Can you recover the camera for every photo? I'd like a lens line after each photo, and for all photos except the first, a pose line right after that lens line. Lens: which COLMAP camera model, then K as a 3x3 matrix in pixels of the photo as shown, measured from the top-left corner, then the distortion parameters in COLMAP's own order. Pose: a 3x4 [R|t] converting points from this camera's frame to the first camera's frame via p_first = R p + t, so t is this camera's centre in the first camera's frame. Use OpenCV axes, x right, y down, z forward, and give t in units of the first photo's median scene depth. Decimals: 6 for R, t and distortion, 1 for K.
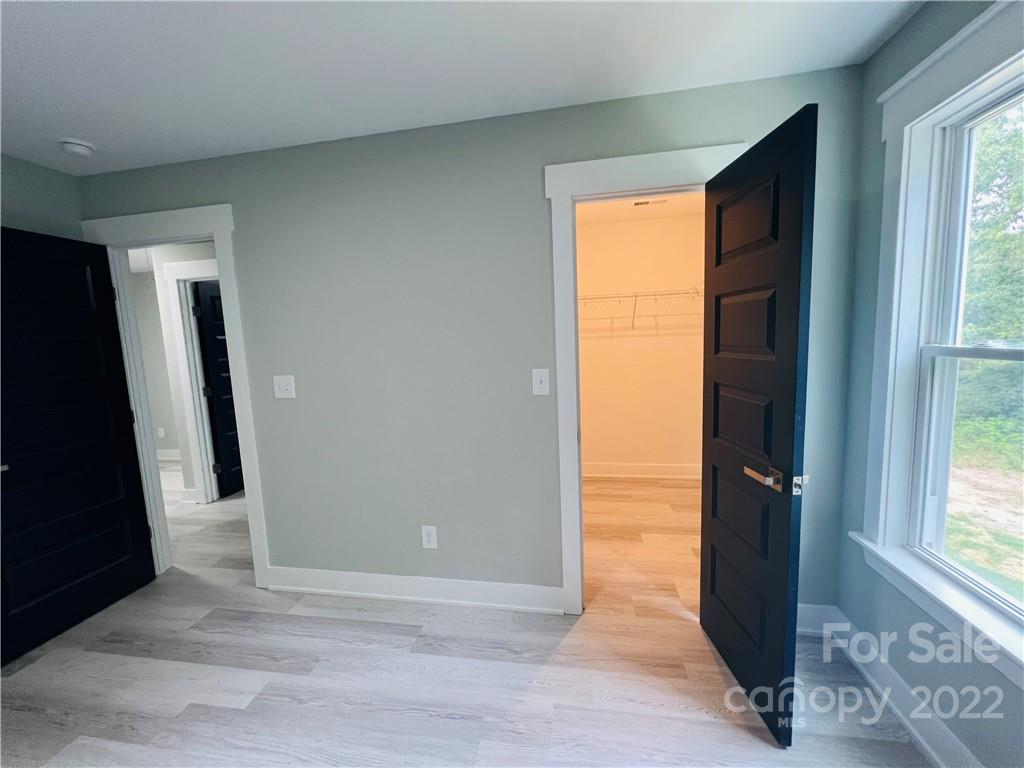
lens RADIAL K [[409.1, 0, 510.0], [0, 409.1, 383.3], [0, 0, 1]] dist [0.000531, 0.000138]
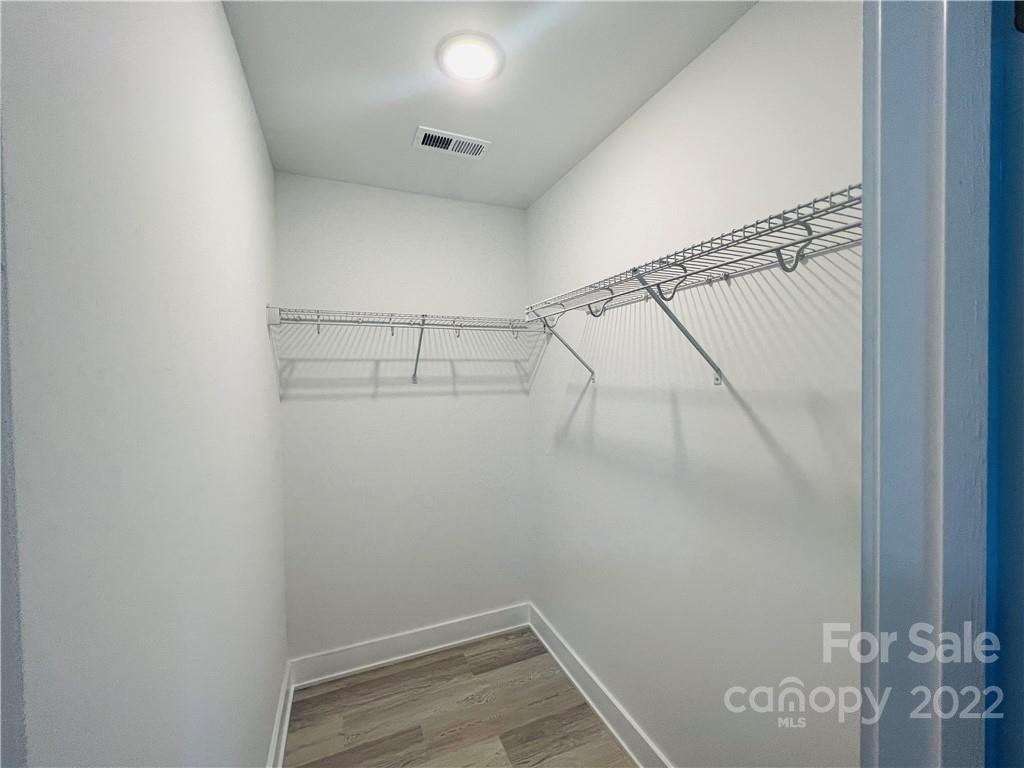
lens RADIAL K [[411.5, 0, 508.3], [0, 411.5, 384.3], [0, 0, 1]] dist [-0.002536, 0.000552]
pose [[0.838947, 0.022226, 0.543759, 0.105512], [0.042835, 0.993369, -0.106692, -0.065560], [-0.542524, 0.112801, 0.832432, 0.474275]]
